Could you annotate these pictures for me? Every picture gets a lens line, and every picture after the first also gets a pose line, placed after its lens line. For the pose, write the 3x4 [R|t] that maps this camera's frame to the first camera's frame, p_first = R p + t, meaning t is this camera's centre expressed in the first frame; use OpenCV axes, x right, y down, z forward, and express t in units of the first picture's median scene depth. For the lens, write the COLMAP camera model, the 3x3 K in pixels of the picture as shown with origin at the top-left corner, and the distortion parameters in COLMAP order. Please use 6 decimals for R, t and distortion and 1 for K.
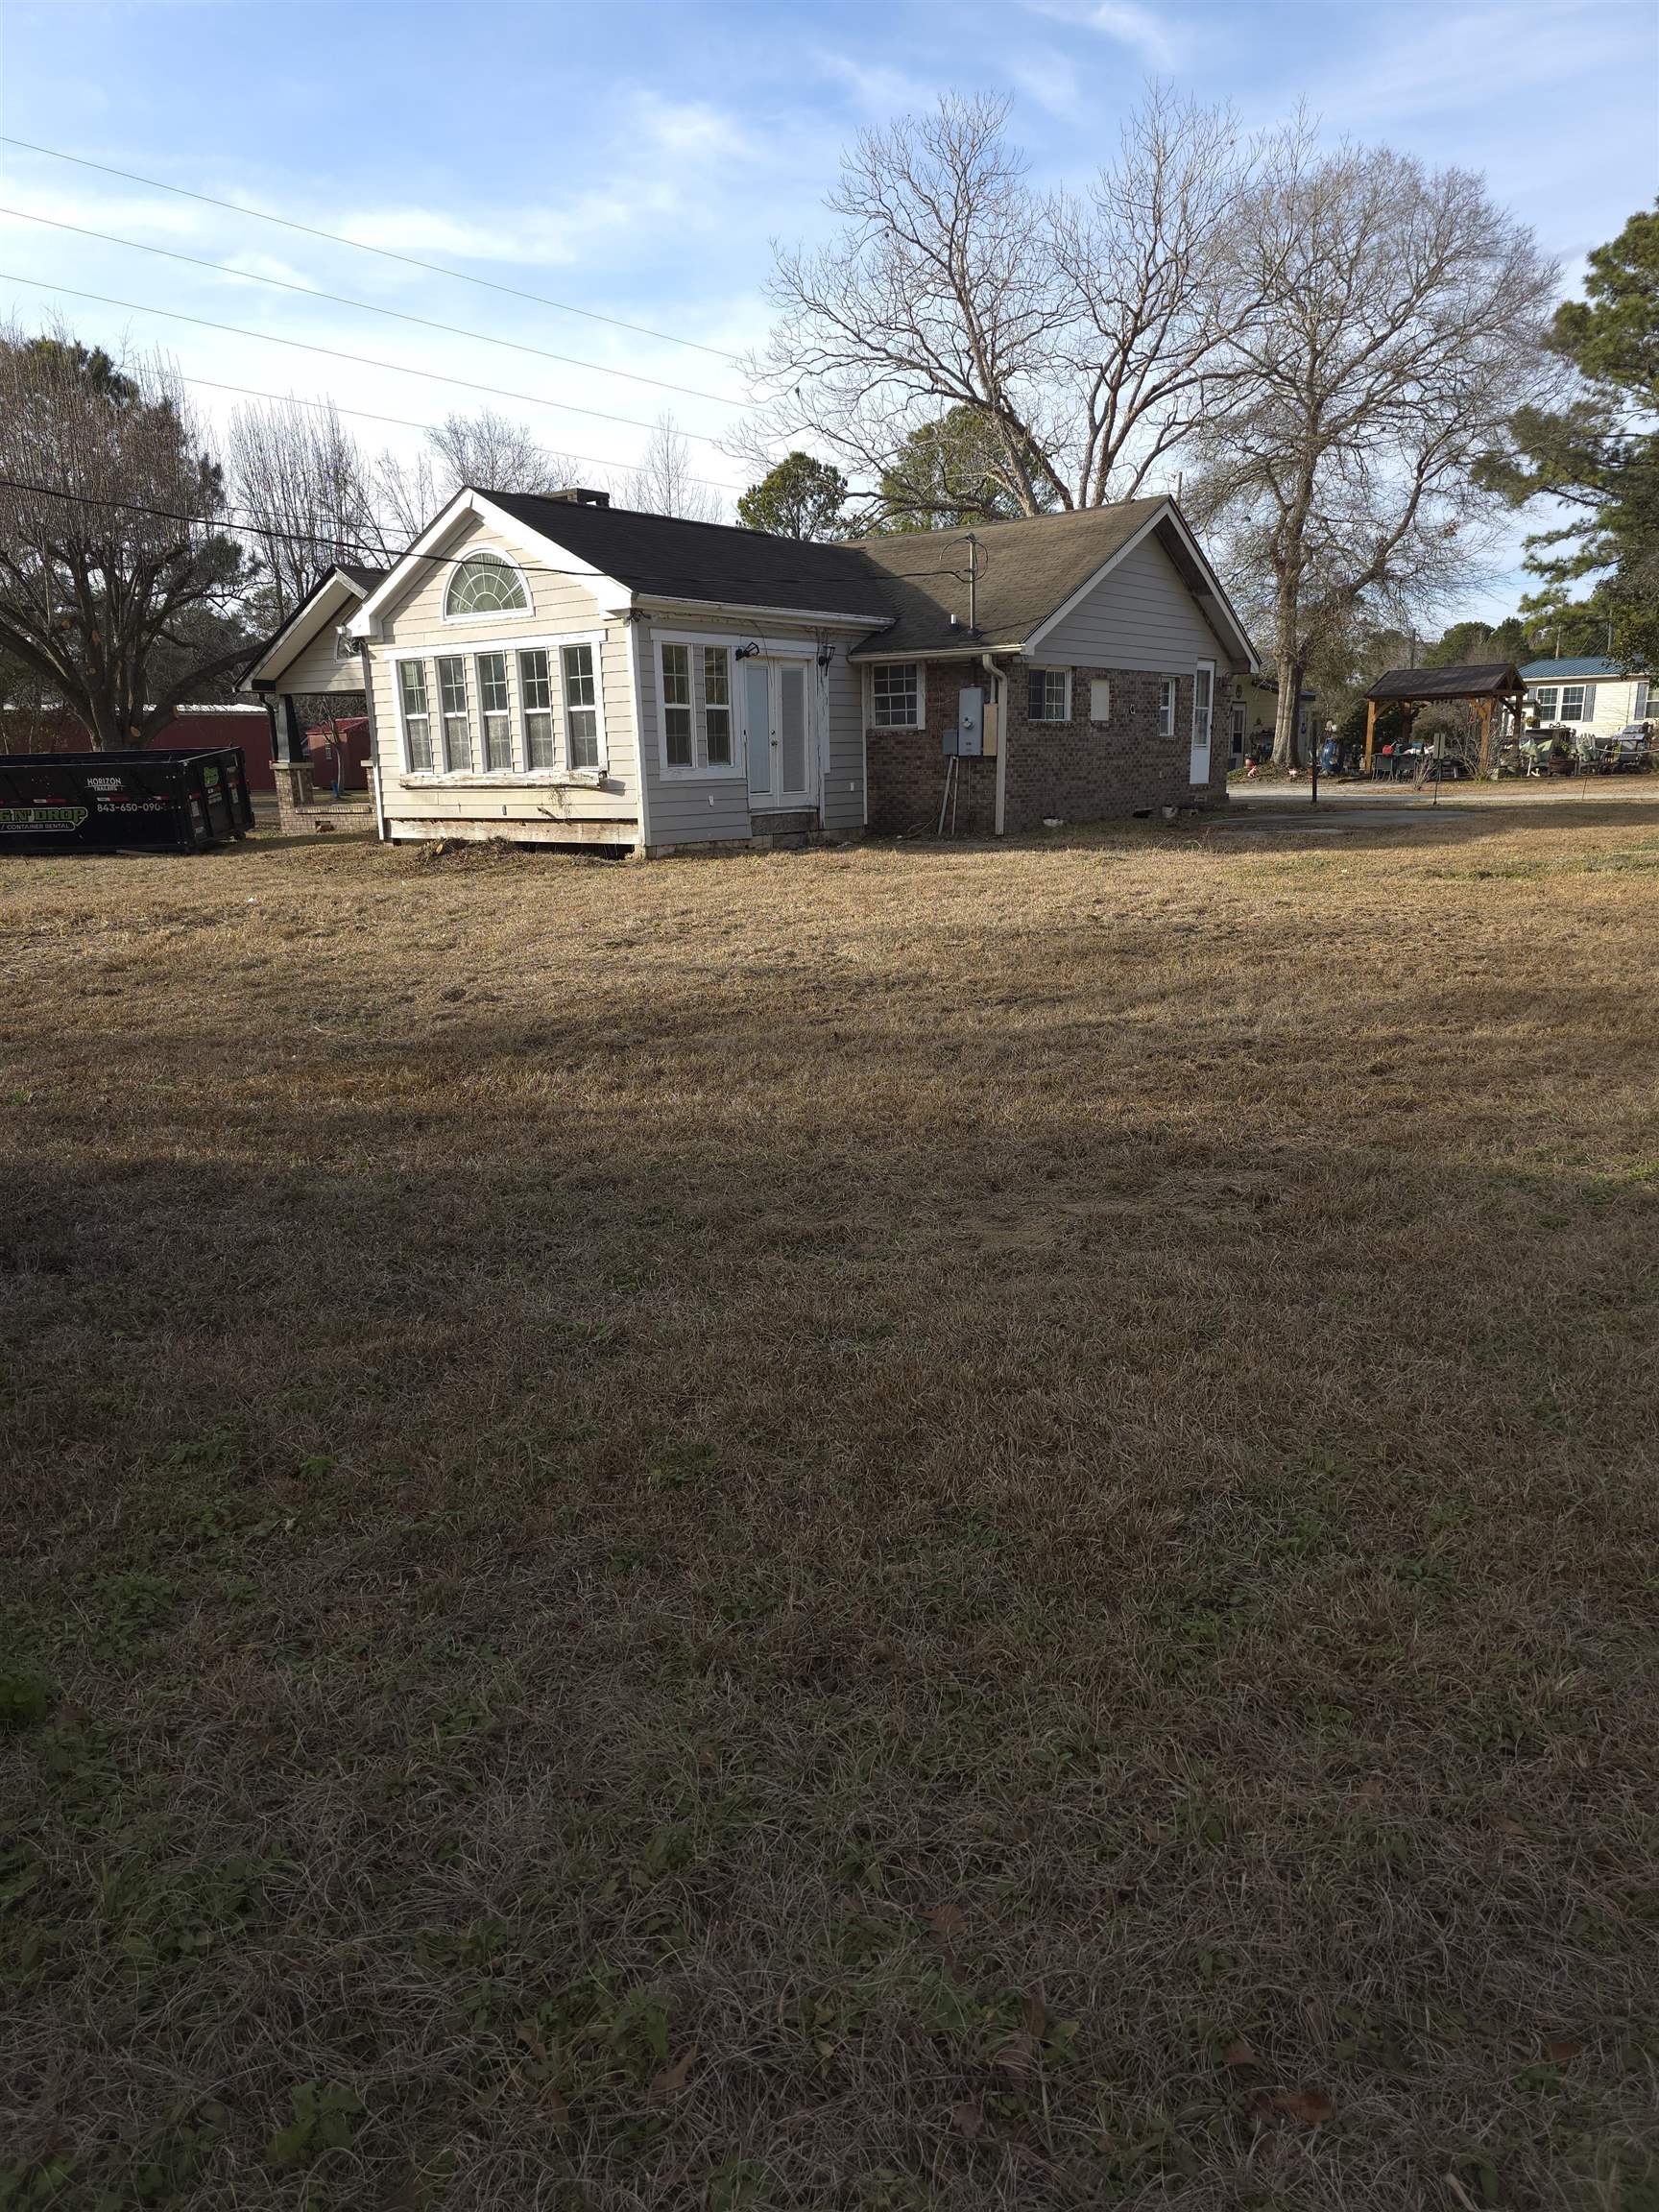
lens RADIAL K [[1460.5, 0, 829.5], [0, 1460.5, 1106.0], [0, 0, 1]] dist [0.065139, -0.061282]
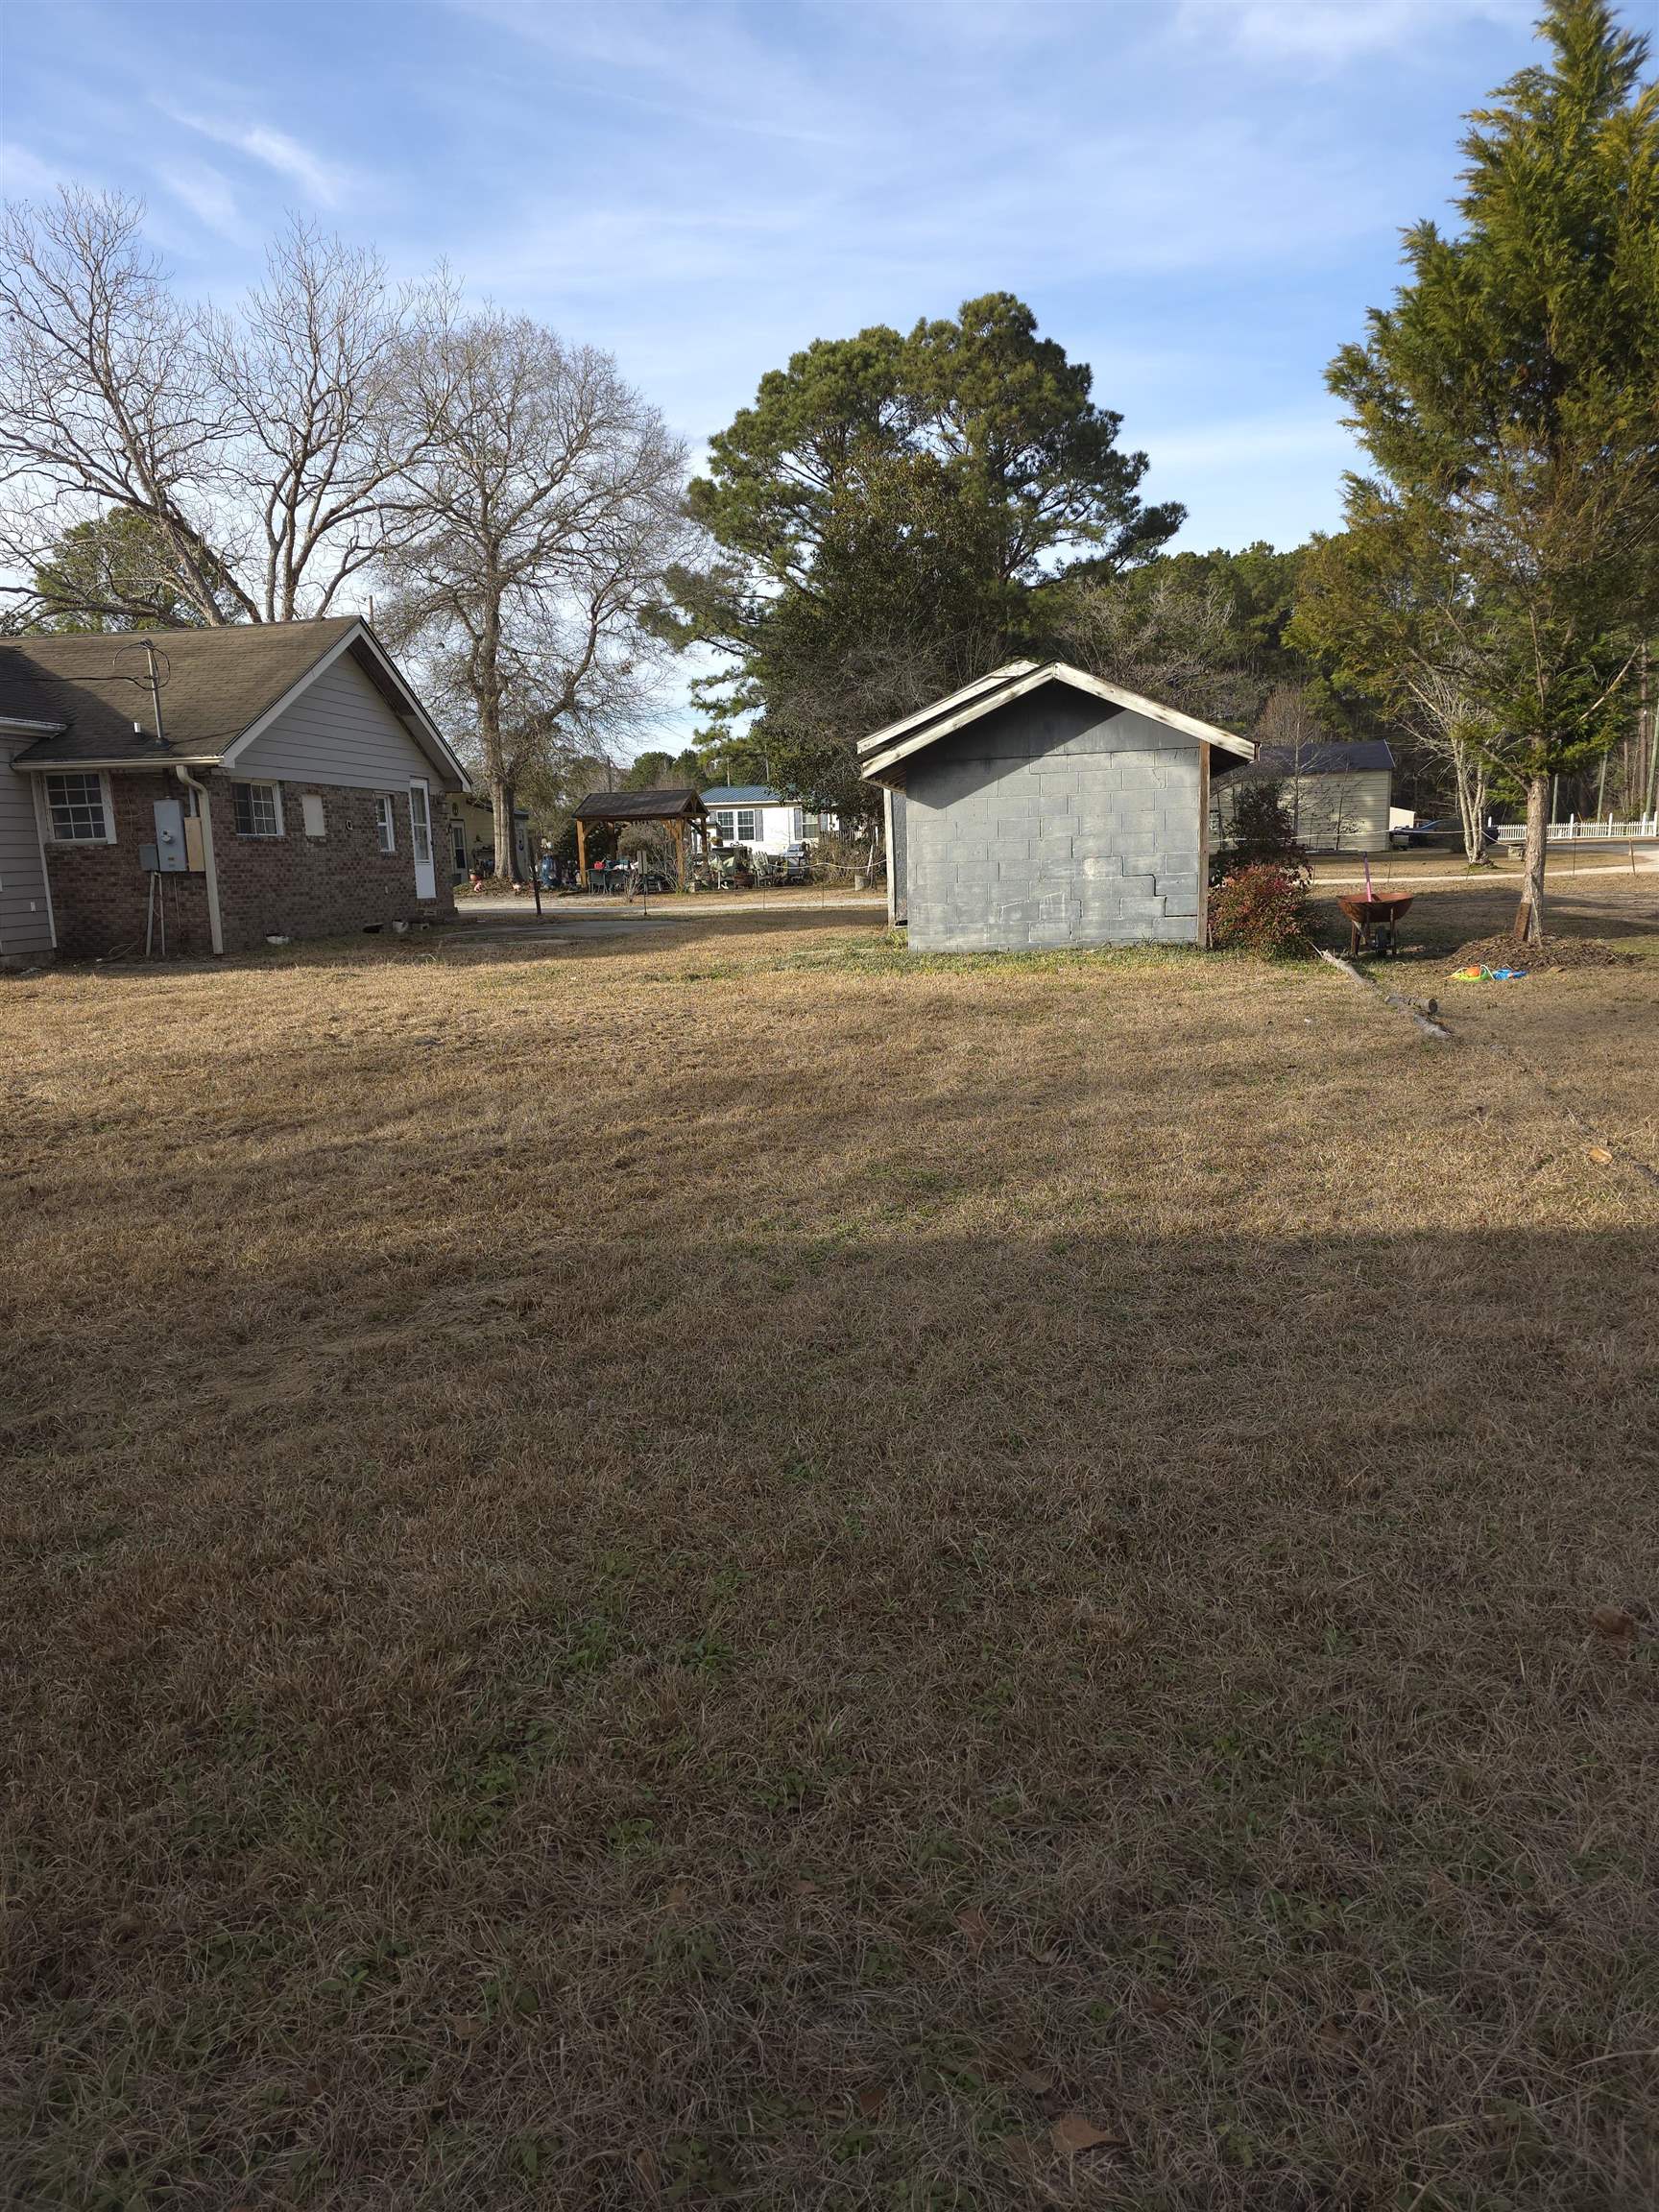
lens RADIAL K [[1444.8, 0, 821.2], [0, 1444.8, 1138.4], [0, 0, 1]] dist [0.068478, -0.077533]
pose [[0.877125, -0.099396, 0.469865, 0.003284], [0.123726, 0.992092, -0.021099, -0.000831], [-0.464052, 0.076641, 0.882486, 0.004188]]
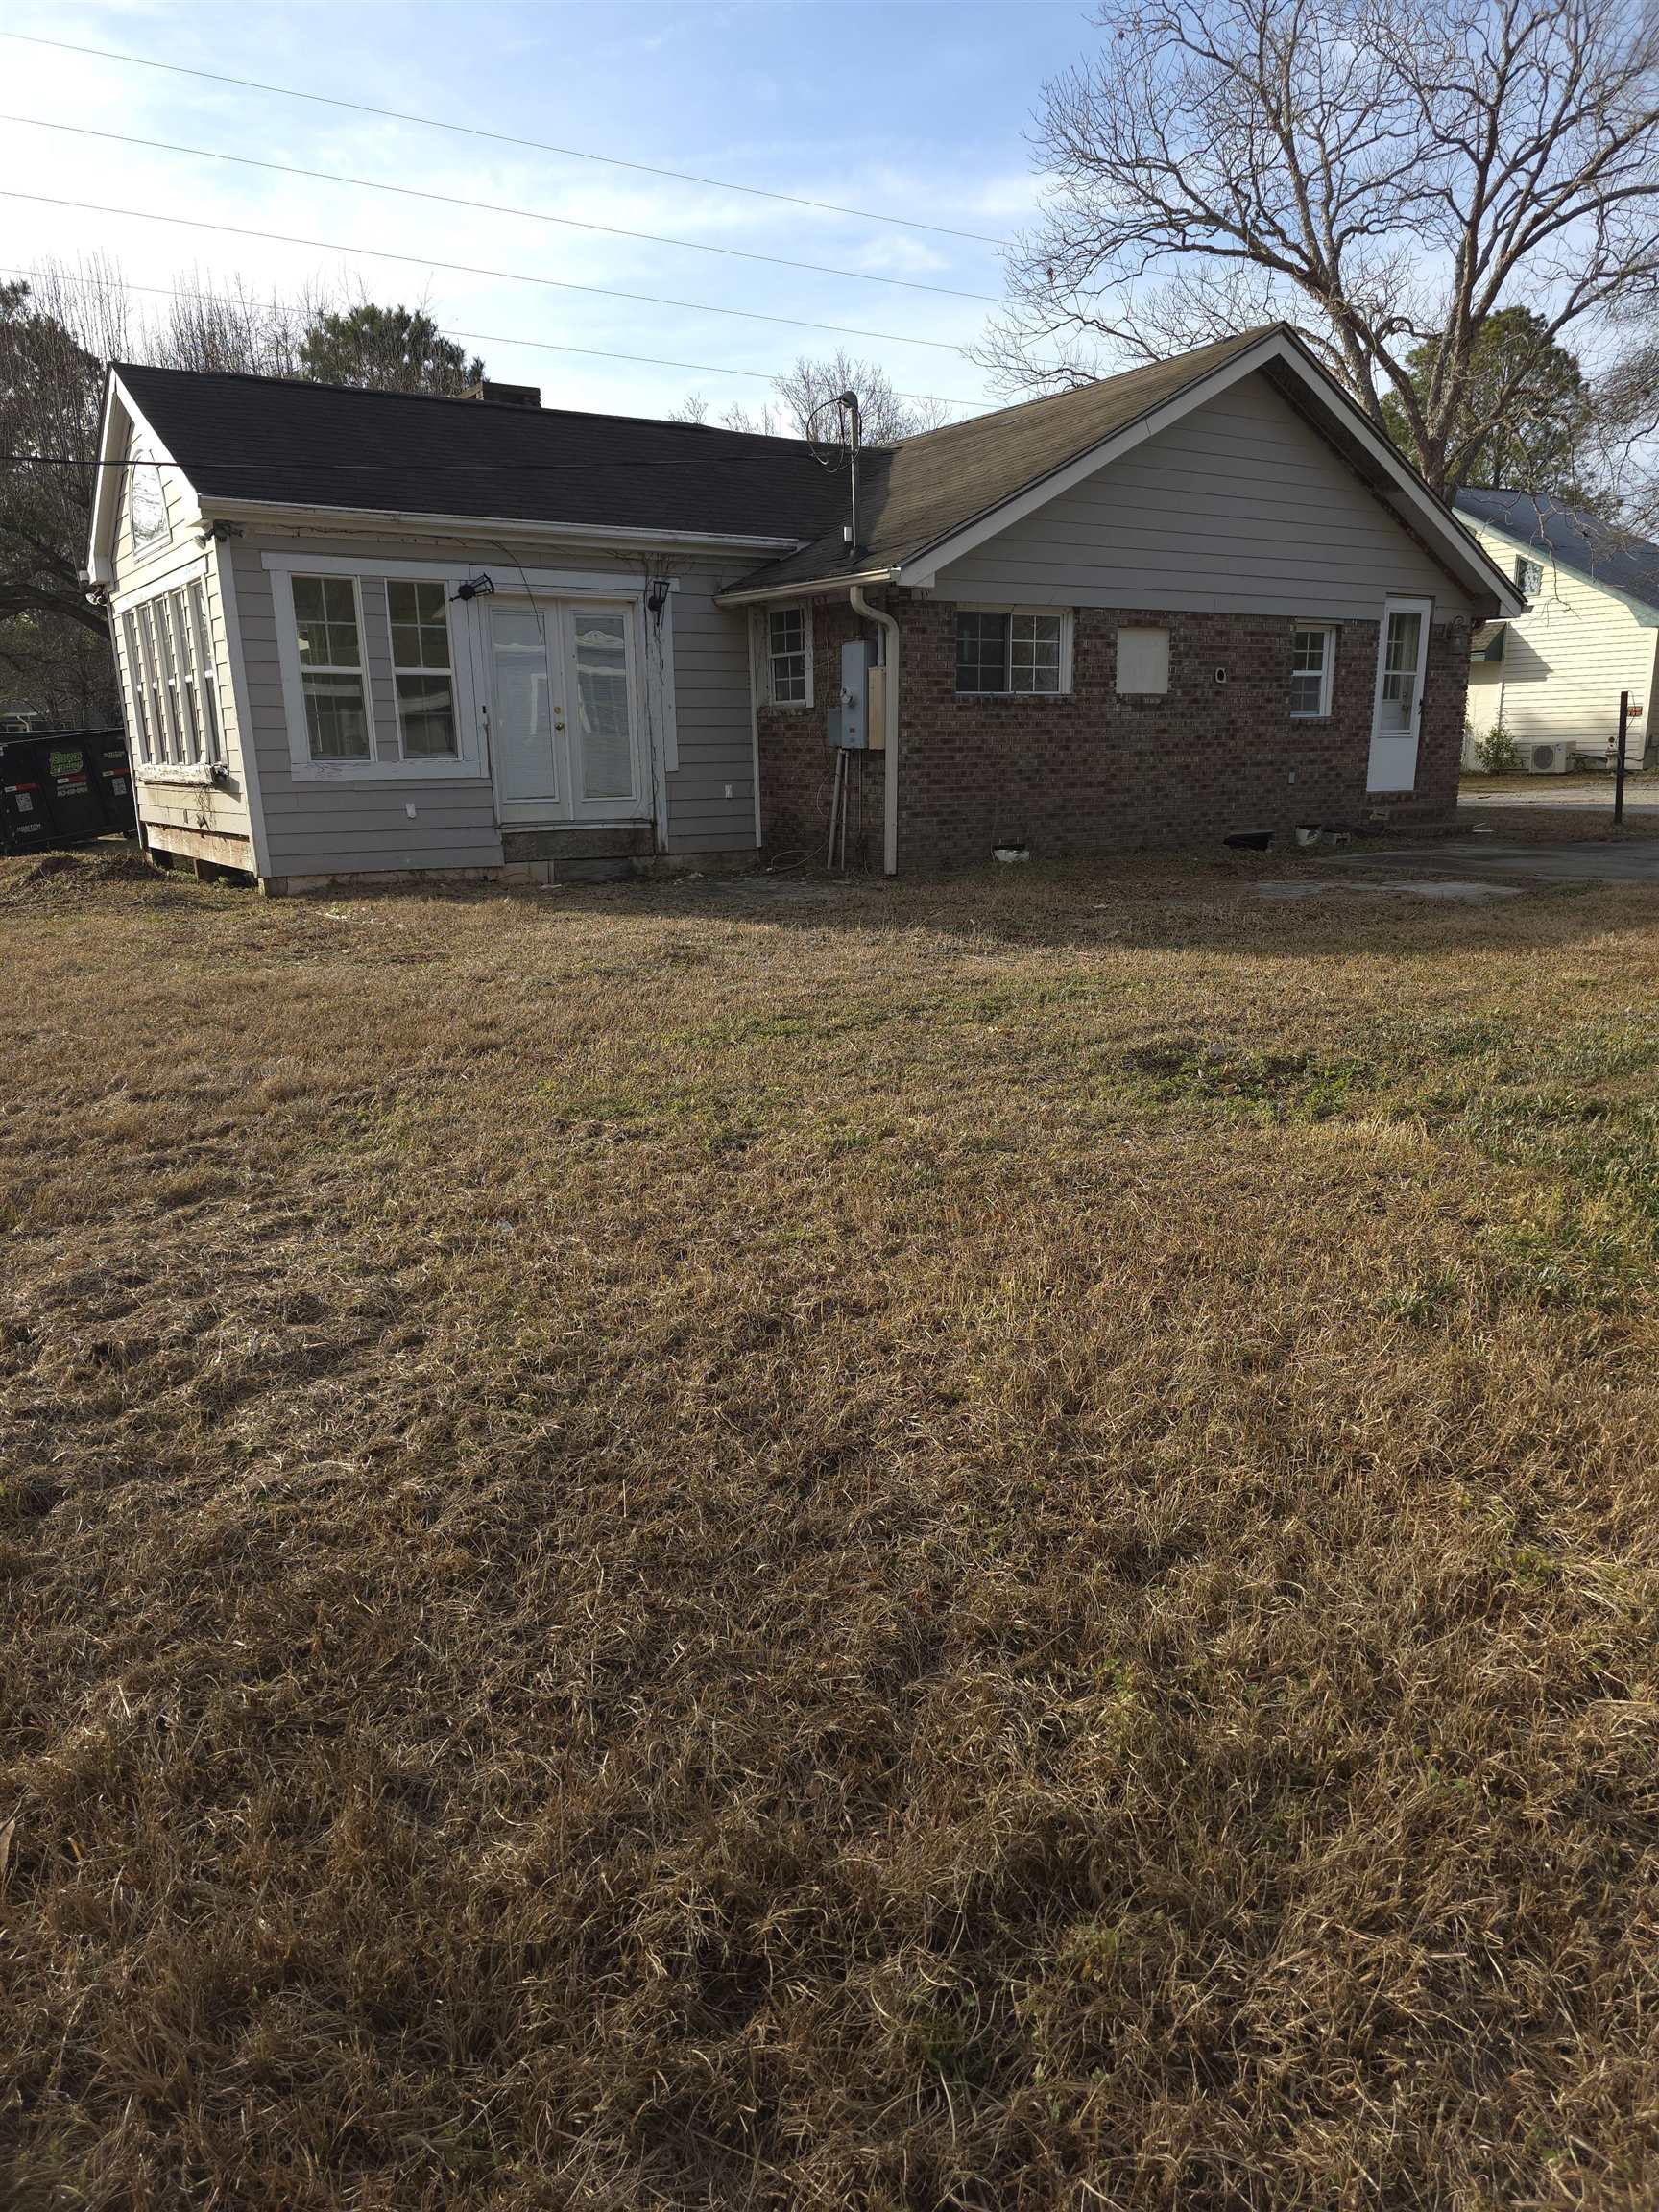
lens RADIAL K [[1488.9, 0, 829.5], [0, 1488.9, 1106.0], [0, 0, 1]] dist [0.074782, -0.062475]
pose [[0.940432, 0.088353, -0.328302, 0.314356], [-0.085470, 0.996070, 0.023232, -0.097905], [0.329064, 0.006211, 0.944287, 0.381731]]
